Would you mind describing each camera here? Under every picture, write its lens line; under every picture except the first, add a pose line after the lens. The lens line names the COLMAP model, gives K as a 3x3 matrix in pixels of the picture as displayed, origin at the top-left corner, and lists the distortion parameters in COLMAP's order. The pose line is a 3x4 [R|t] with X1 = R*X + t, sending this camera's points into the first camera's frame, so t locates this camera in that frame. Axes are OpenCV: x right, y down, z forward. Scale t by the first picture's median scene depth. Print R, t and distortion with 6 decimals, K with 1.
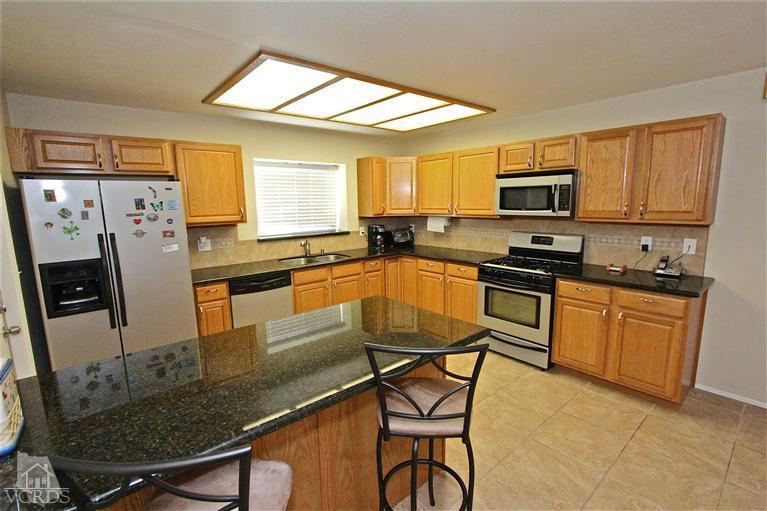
lens RADIAL K [[353.4, 0, 383.8], [0, 353.4, 256.3], [0, 0, 1]] dist [-0.012097, 0.000373]
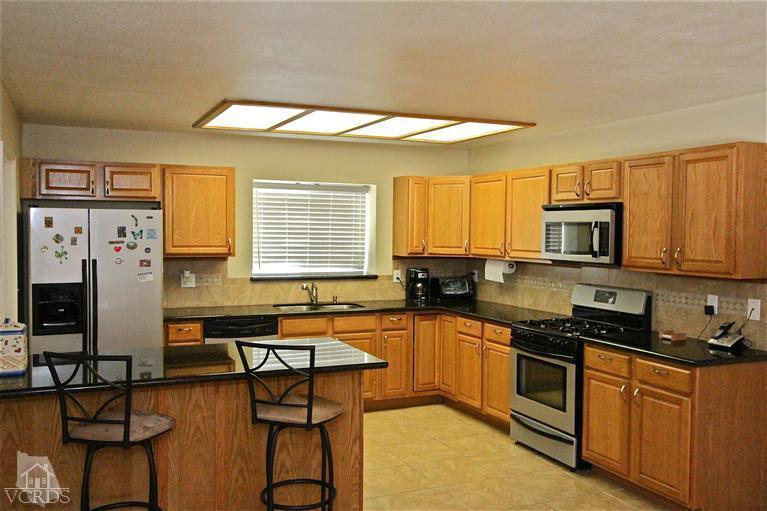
lens RADIAL K [[696.2, 0, 381.9], [0, 696.2, 254.7], [0, 0, 1]] dist [0.004721, 0.032000]
pose [[0.959199, 0.037827, -0.280189, 0.477345], [-0.070665, 0.991632, -0.108038, 0.064728], [0.273758, 0.123430, 0.953846, -0.567598]]
